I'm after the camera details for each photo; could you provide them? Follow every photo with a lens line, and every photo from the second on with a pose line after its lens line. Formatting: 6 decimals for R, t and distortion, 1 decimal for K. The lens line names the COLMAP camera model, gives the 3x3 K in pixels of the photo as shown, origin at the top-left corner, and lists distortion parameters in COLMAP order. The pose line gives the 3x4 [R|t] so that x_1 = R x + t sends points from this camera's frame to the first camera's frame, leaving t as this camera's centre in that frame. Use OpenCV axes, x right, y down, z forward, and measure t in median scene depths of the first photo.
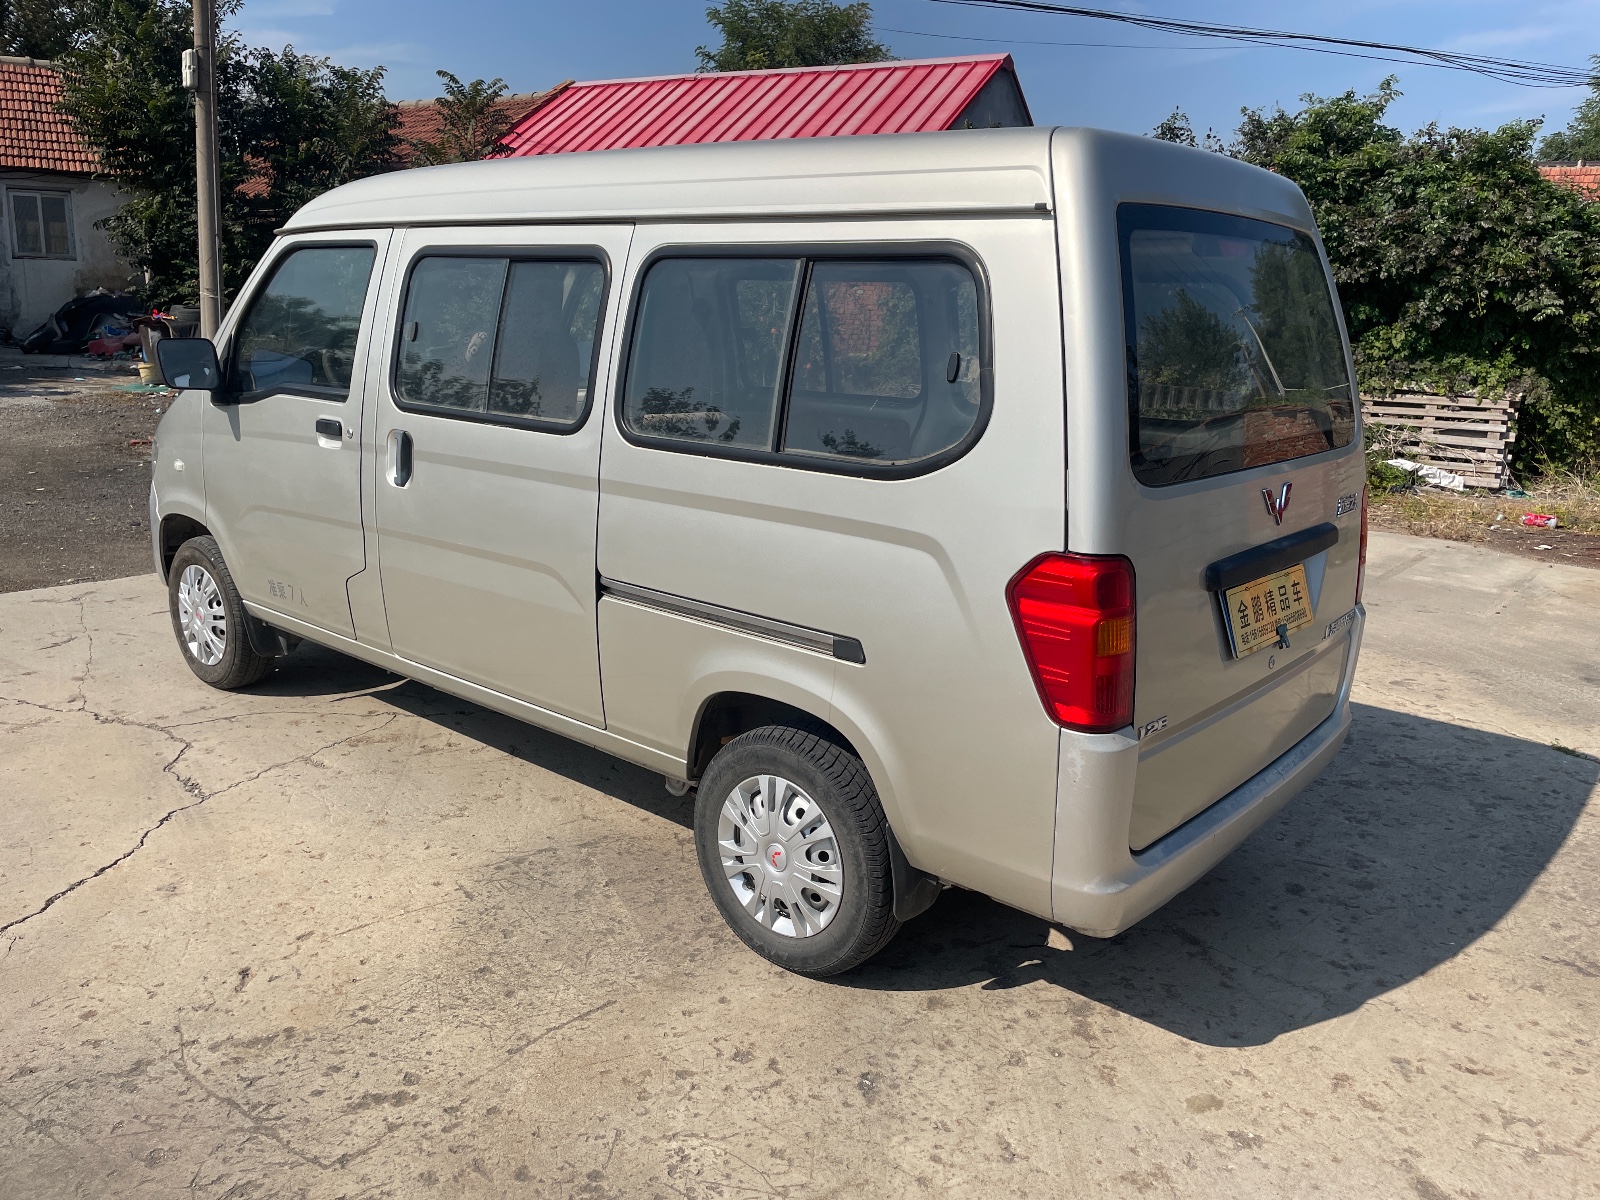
lens RADIAL K [[1219.8, 0, 800.0], [0, 1219.8, 600.0], [0, 0, 1]] dist [0.011155, -0.013679]
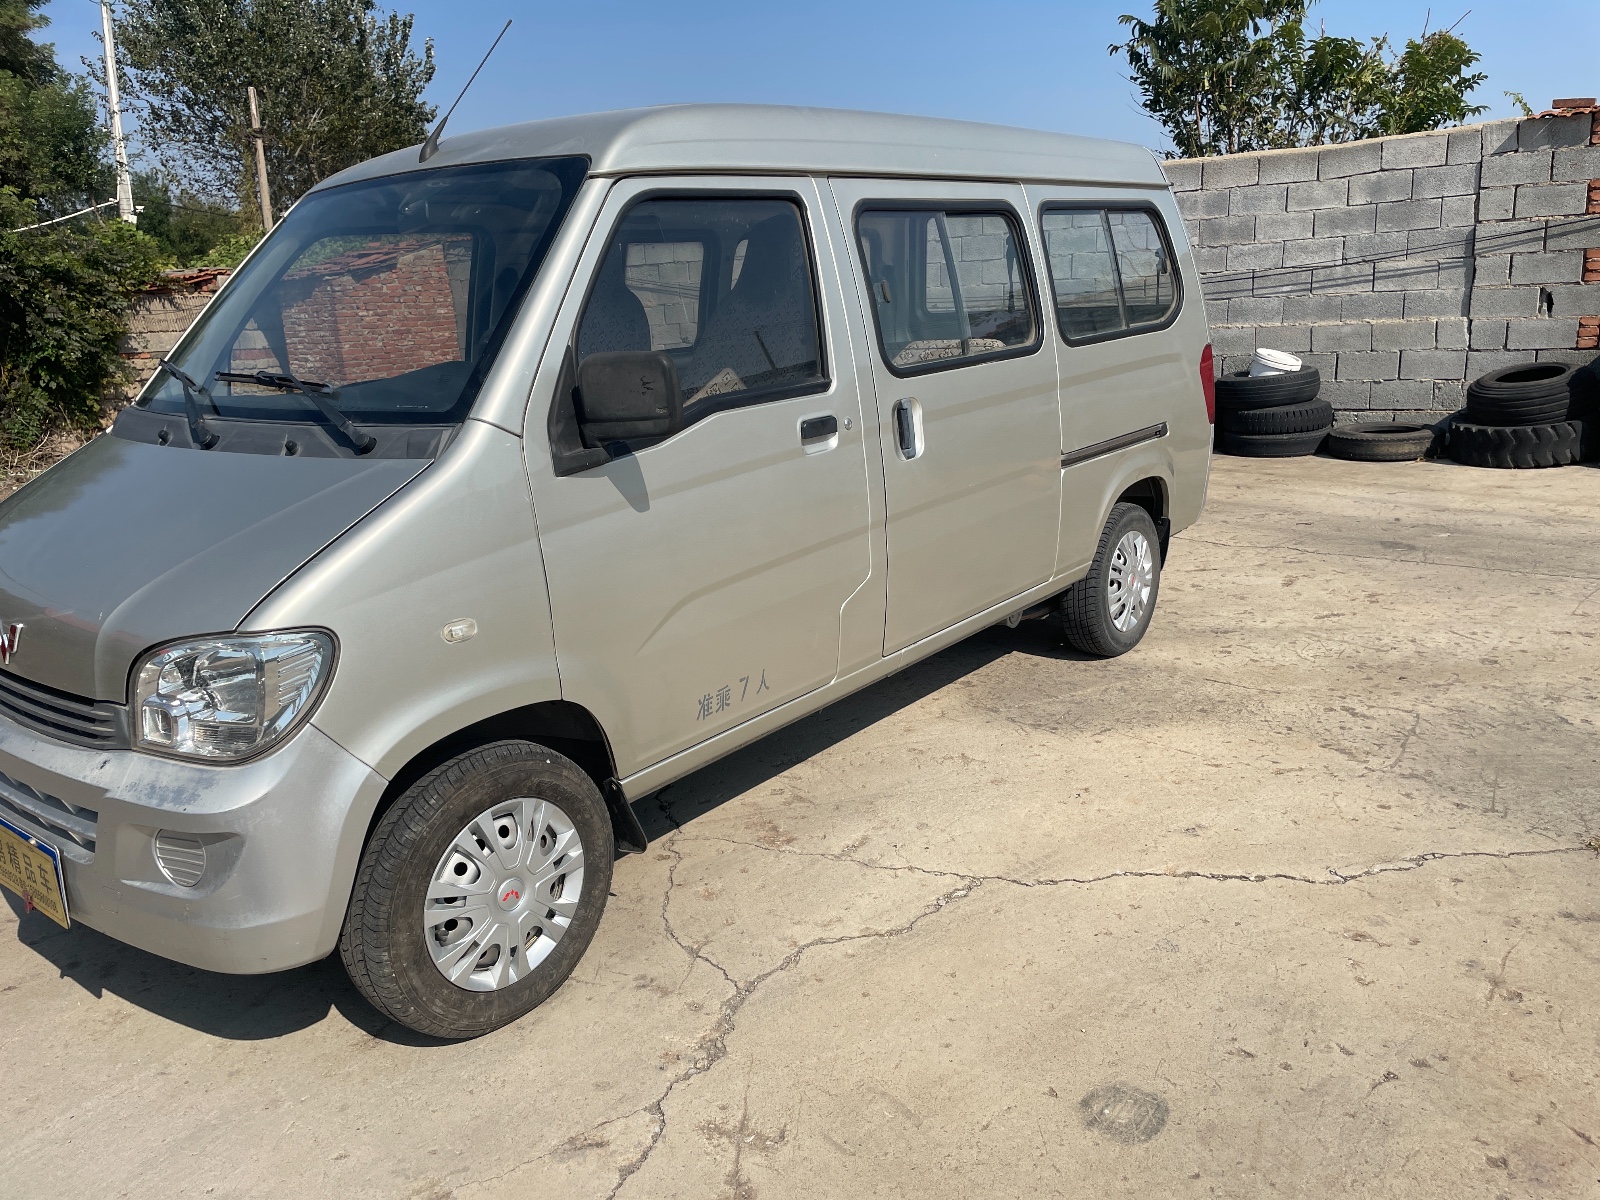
lens RADIAL K [[1219.8, 0, 800.0], [0, 1219.8, 600.0], [0, 0, 1]] dist [0.011155, -0.013679]
pose [[-0.021632, -0.285088, 0.958257, -1.447598], [0.295568, 0.913814, 0.278538, -0.322776], [-0.955077, 0.289256, 0.064496, 1.209540]]
